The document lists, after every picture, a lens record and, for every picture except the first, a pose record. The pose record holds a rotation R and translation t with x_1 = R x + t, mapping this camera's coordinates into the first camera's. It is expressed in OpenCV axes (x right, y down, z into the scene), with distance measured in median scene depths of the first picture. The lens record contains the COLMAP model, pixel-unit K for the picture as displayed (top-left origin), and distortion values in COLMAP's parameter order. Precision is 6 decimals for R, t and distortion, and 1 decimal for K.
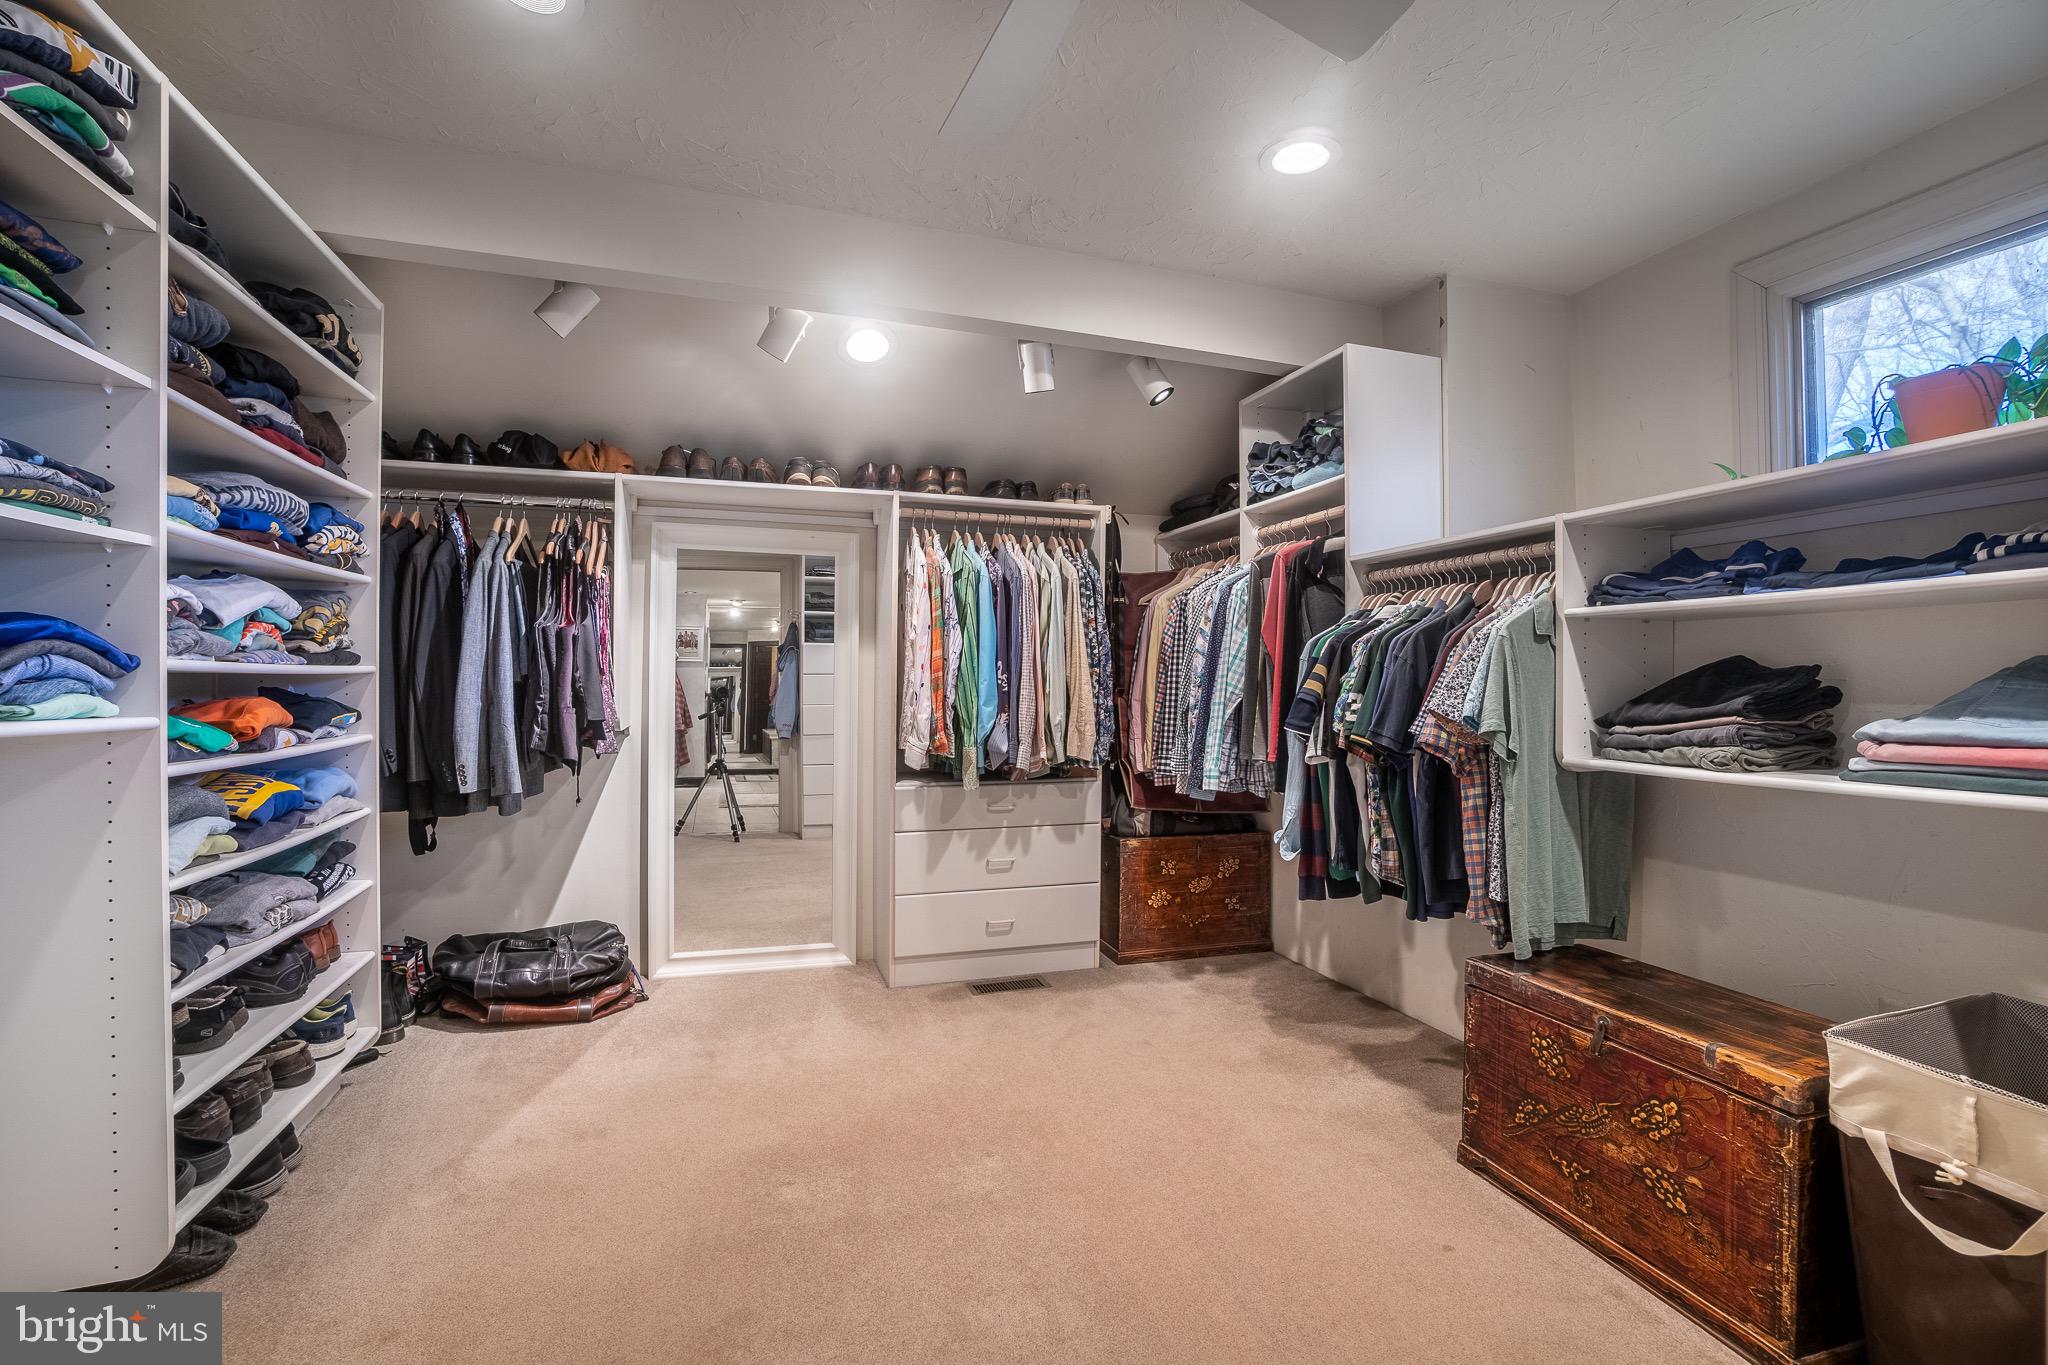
lens RADIAL K [[921.4, 0, 1024.0], [0, 921.4, 682.5], [0, 0, 1]] dist [-0.091178, 0.035217]
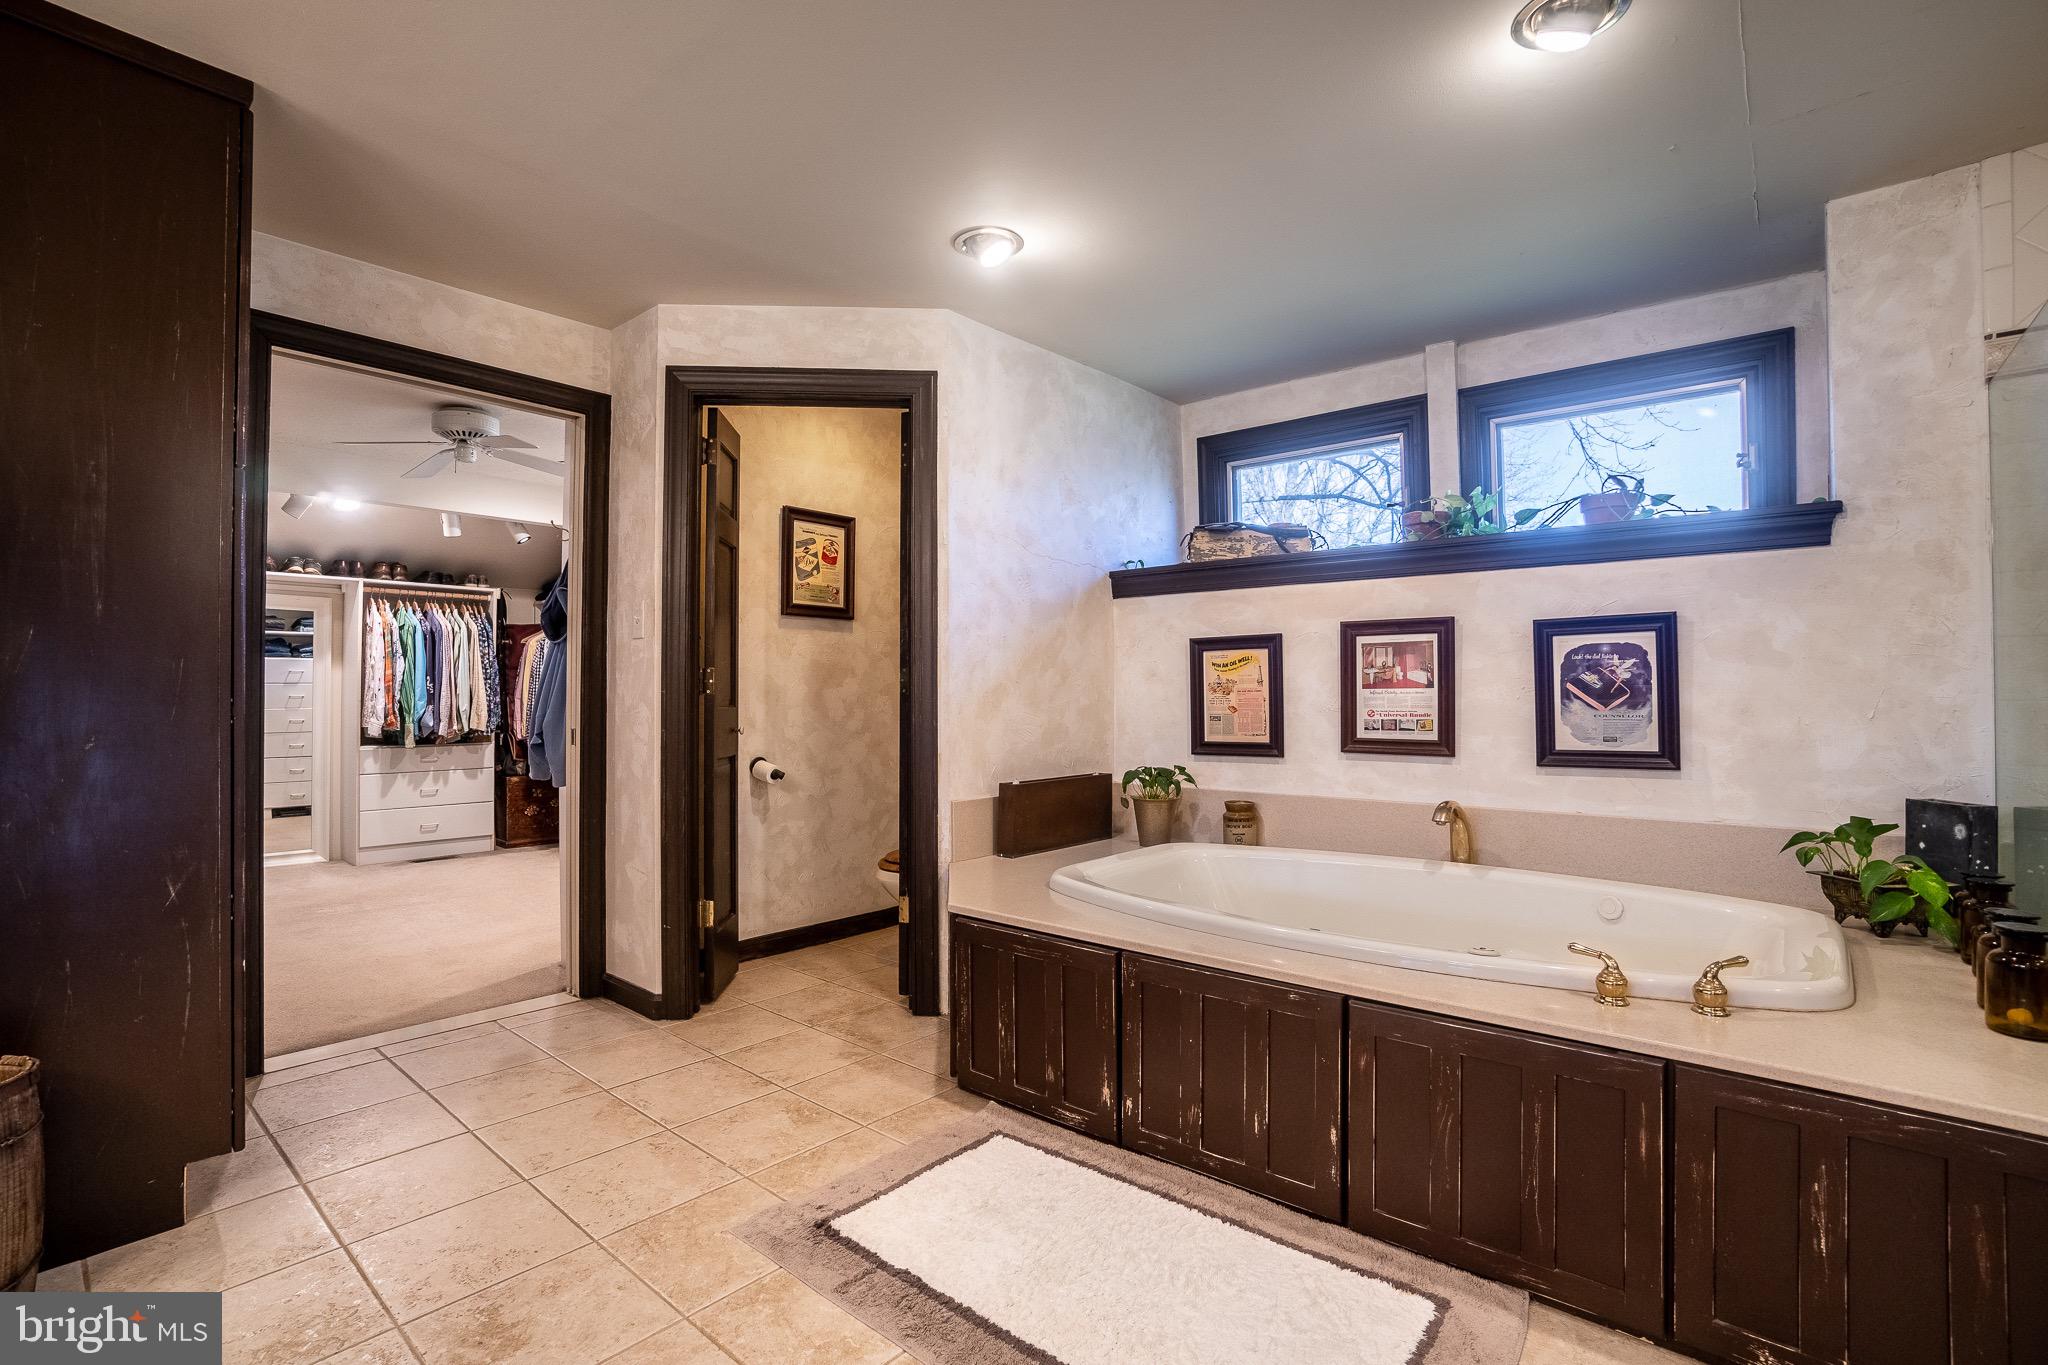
lens RADIAL K [[921.4, 0, 1024.0], [0, 921.4, 682.5], [0, 0, 1]] dist [-0.091178, 0.035217]
pose [[0.848425, 0.000783, 0.529315, 0.039585], [0.004479, 0.999952, -0.008659, 0.008893], [-0.529297, 0.009717, 0.848381, -1.067992]]
